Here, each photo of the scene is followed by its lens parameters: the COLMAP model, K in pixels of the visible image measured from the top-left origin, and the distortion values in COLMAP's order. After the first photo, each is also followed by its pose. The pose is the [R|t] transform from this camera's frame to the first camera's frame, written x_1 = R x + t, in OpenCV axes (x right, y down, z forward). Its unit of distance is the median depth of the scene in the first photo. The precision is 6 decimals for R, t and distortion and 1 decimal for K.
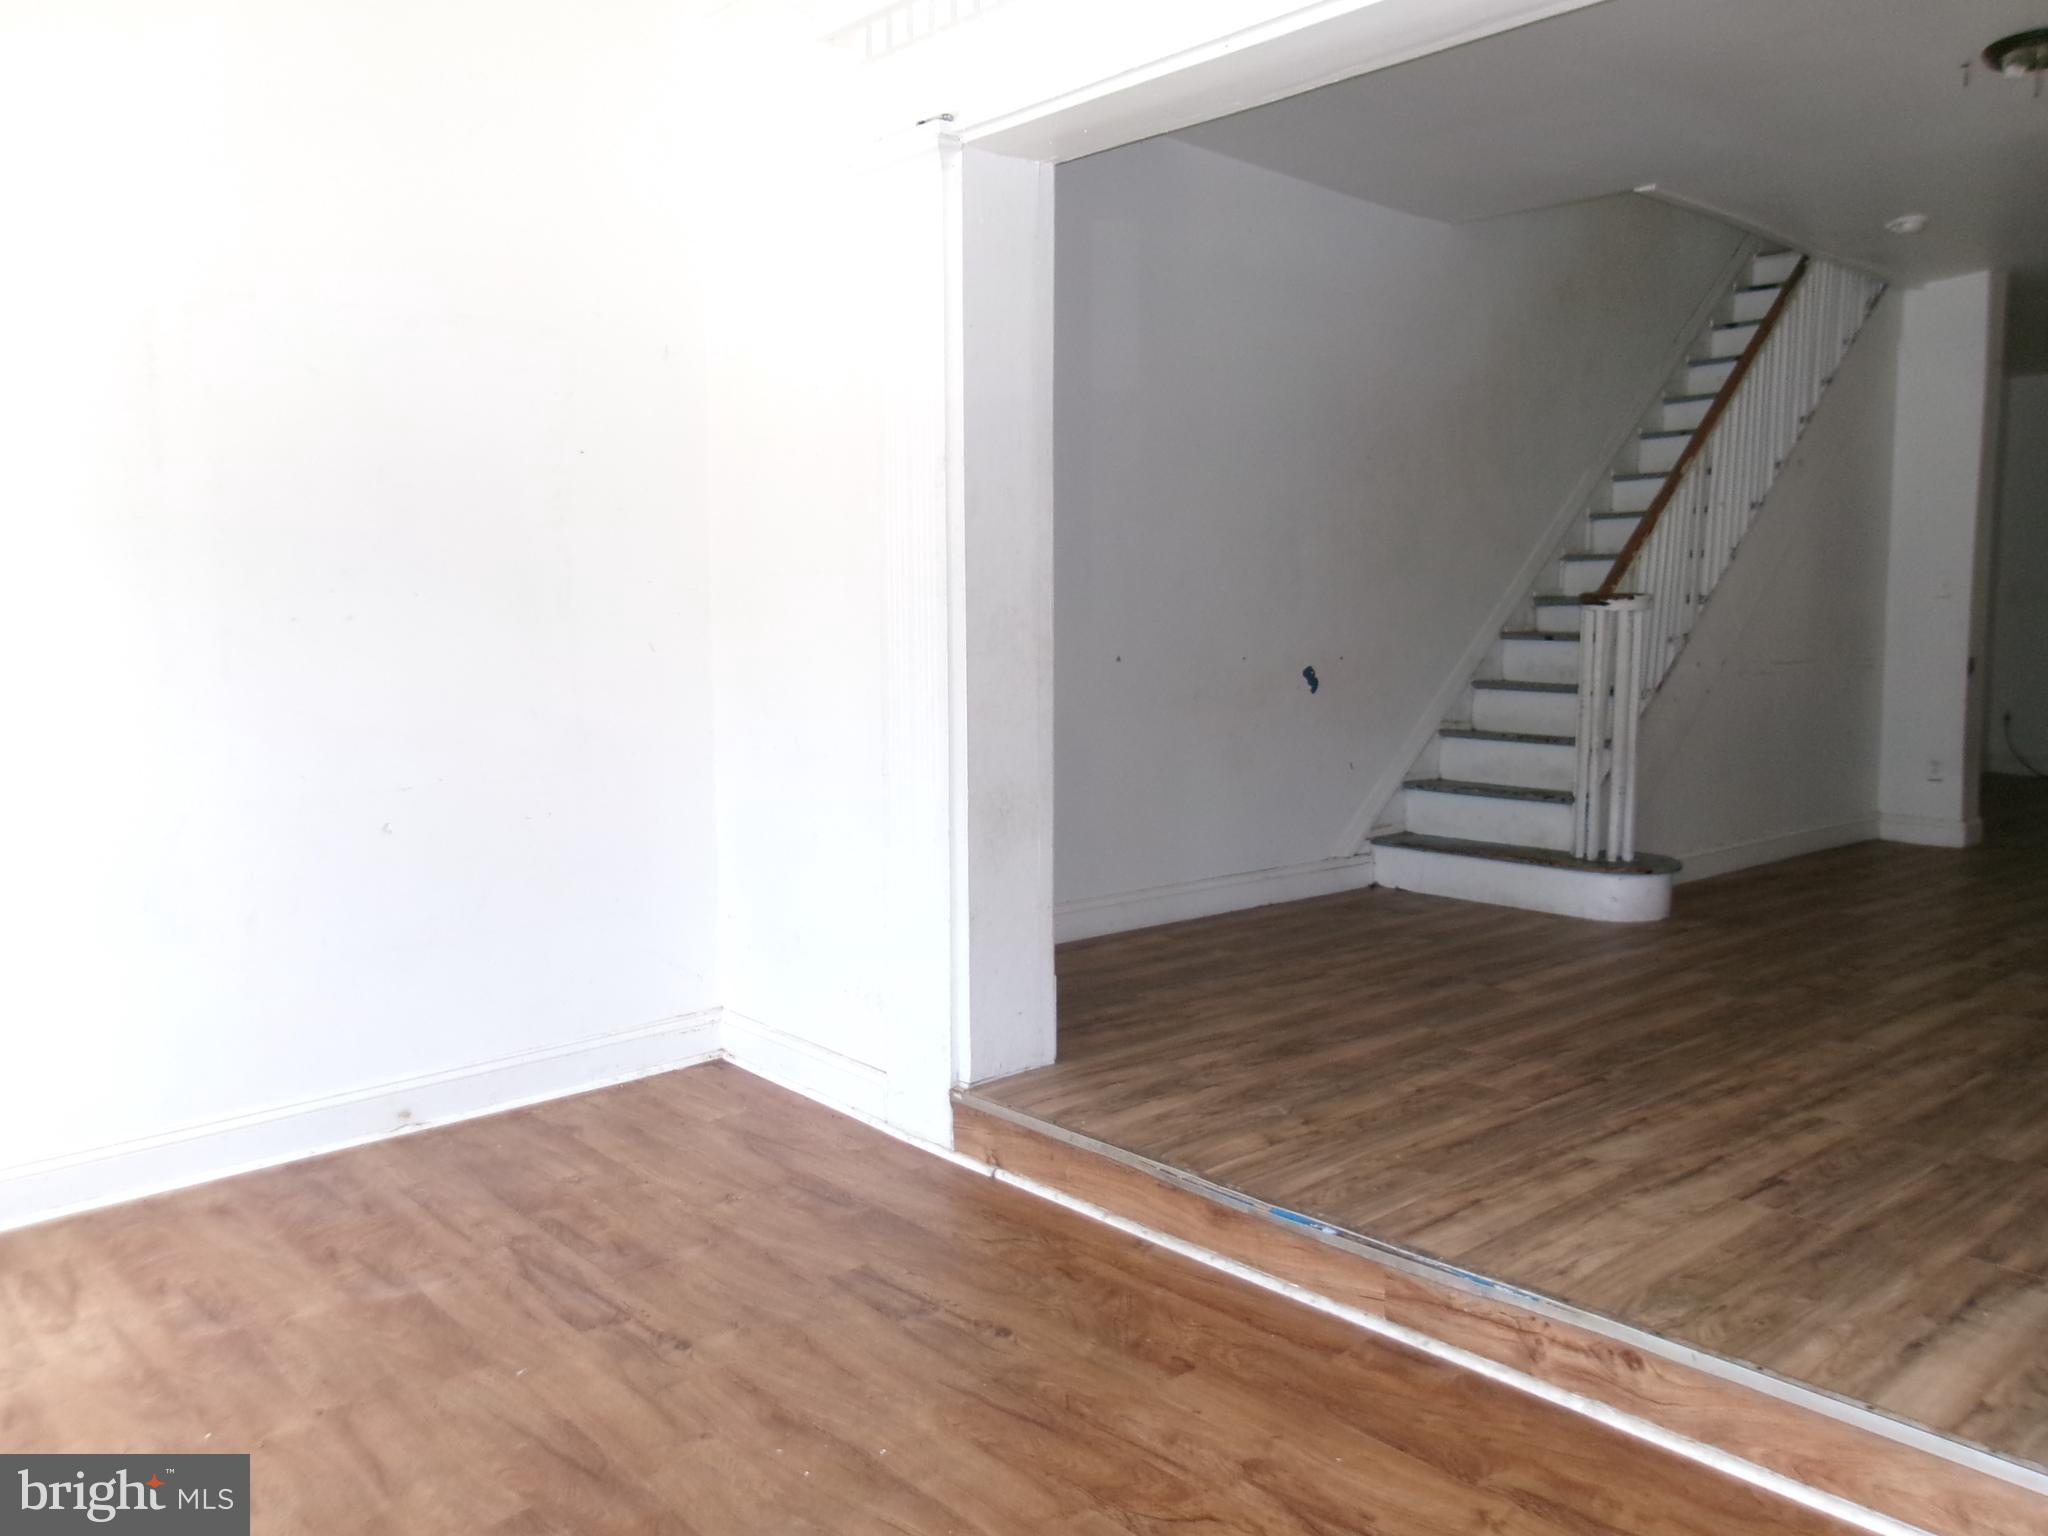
lens RADIAL K [[1583.5, 0, 1026.2], [0, 1583.5, 766.1], [0, 0, 1]] dist [-0.039897, 0.049947]
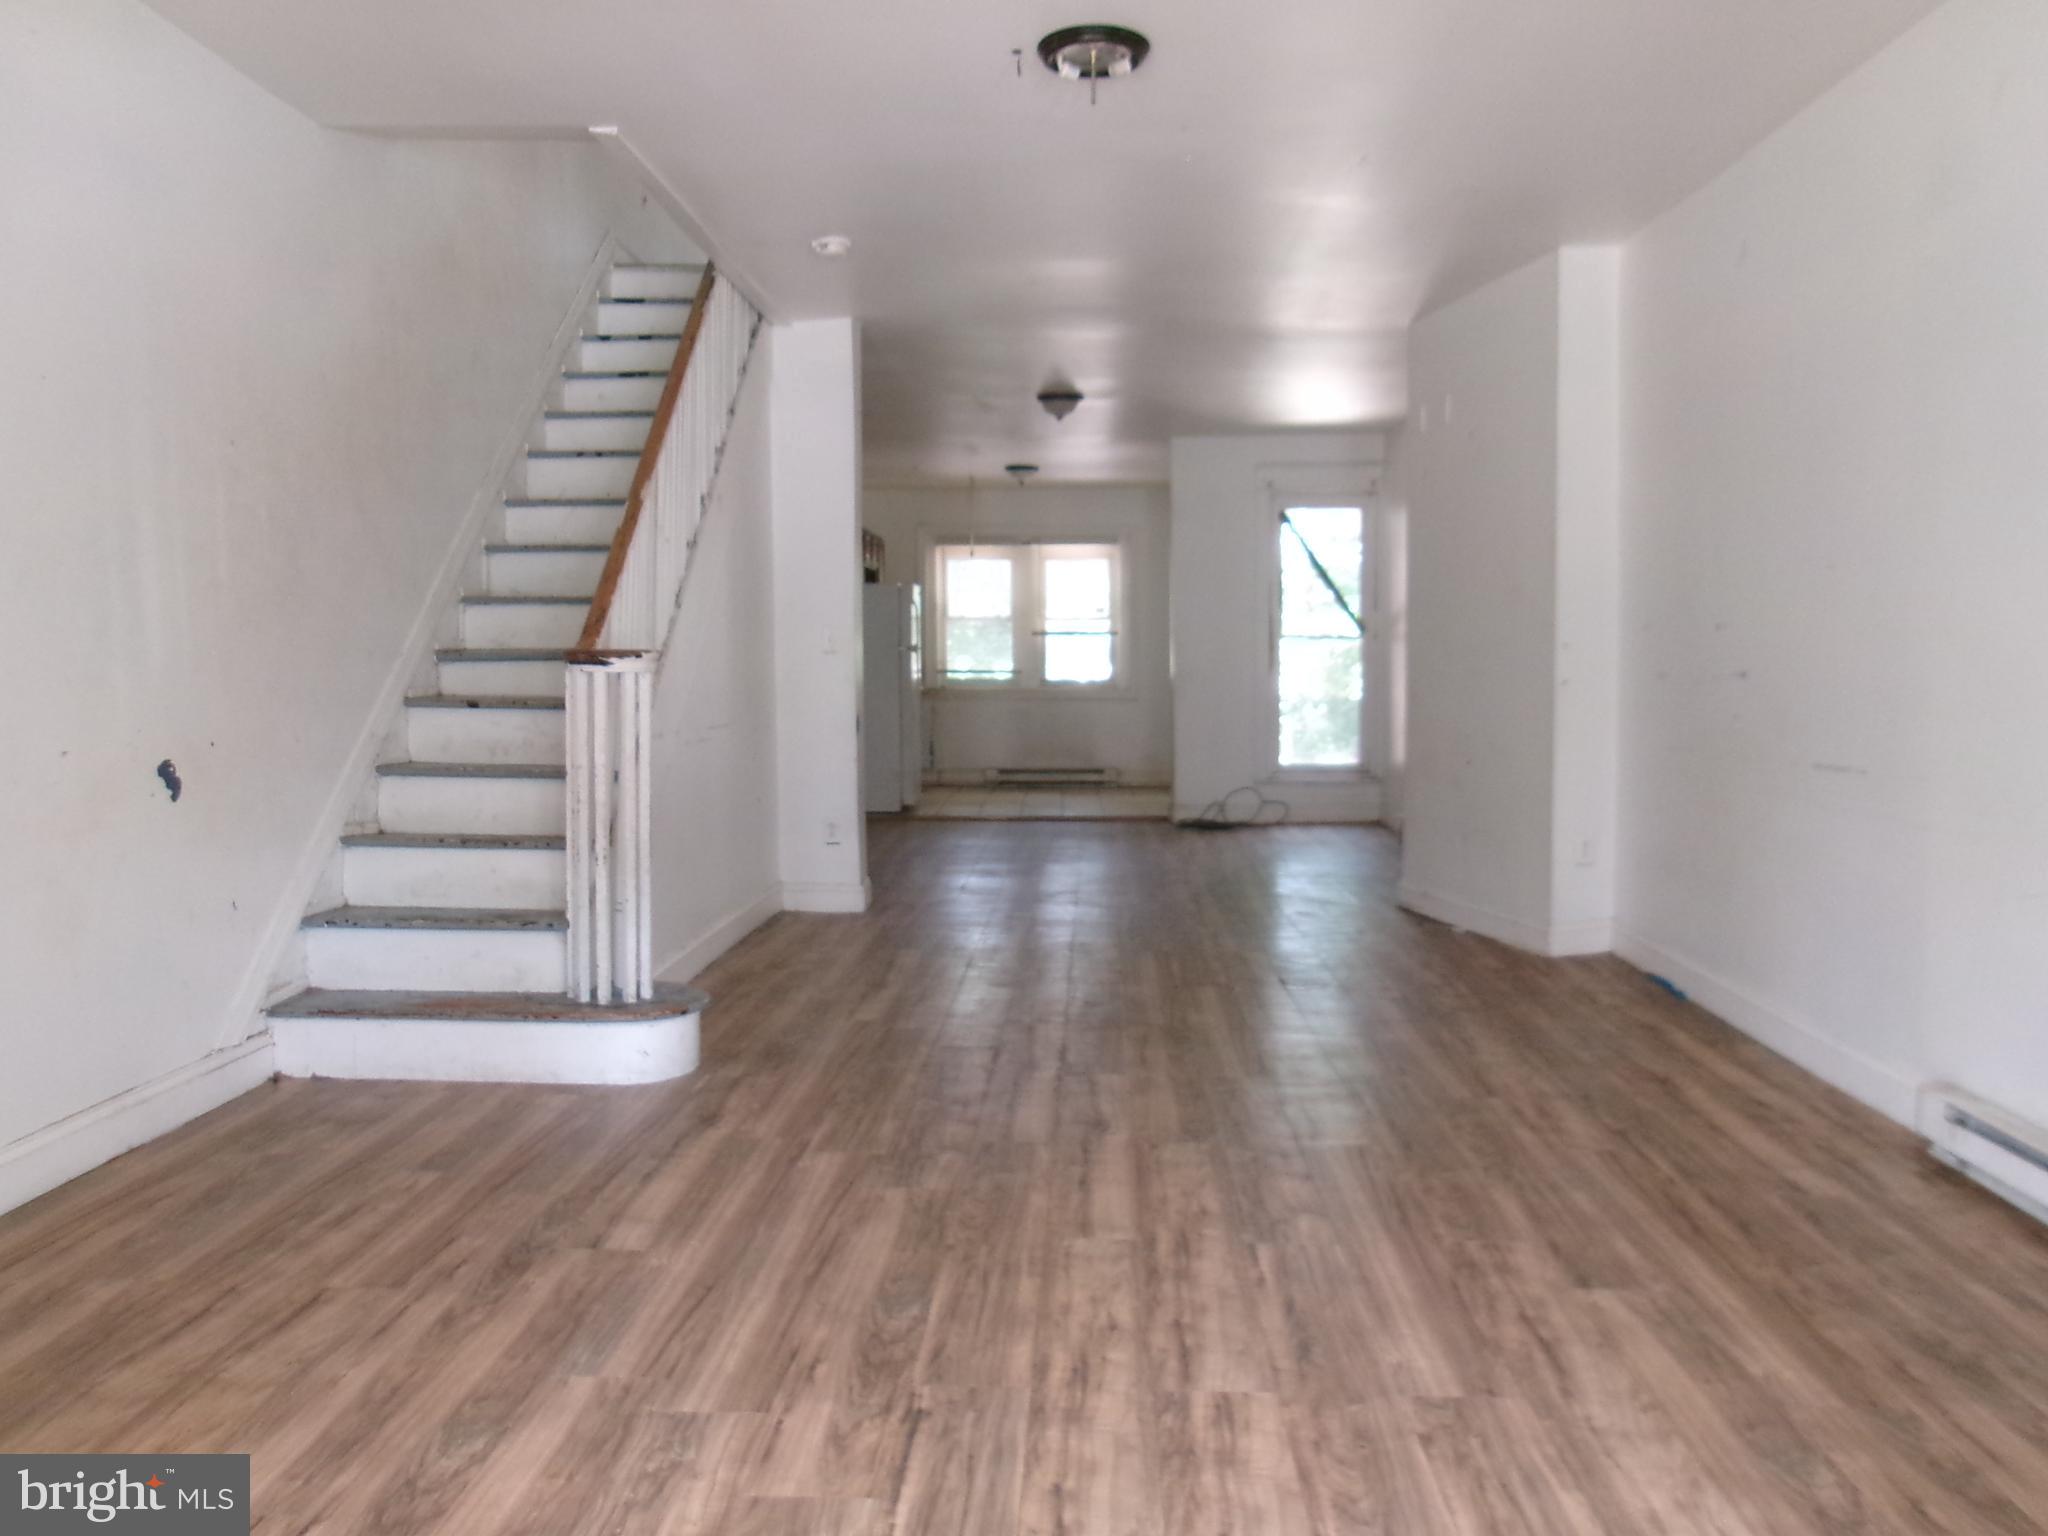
lens RADIAL K [[1583.5, 0, 1020.5], [0, 1583.5, 773.5], [0, 0, 1]] dist [-0.039897, 0.049947]
pose [[0.696770, -0.047284, 0.715734, -0.035846], [0.063007, 0.998003, 0.004595, -0.040701], [-0.714522, 0.041894, 0.698358, 0.327095]]
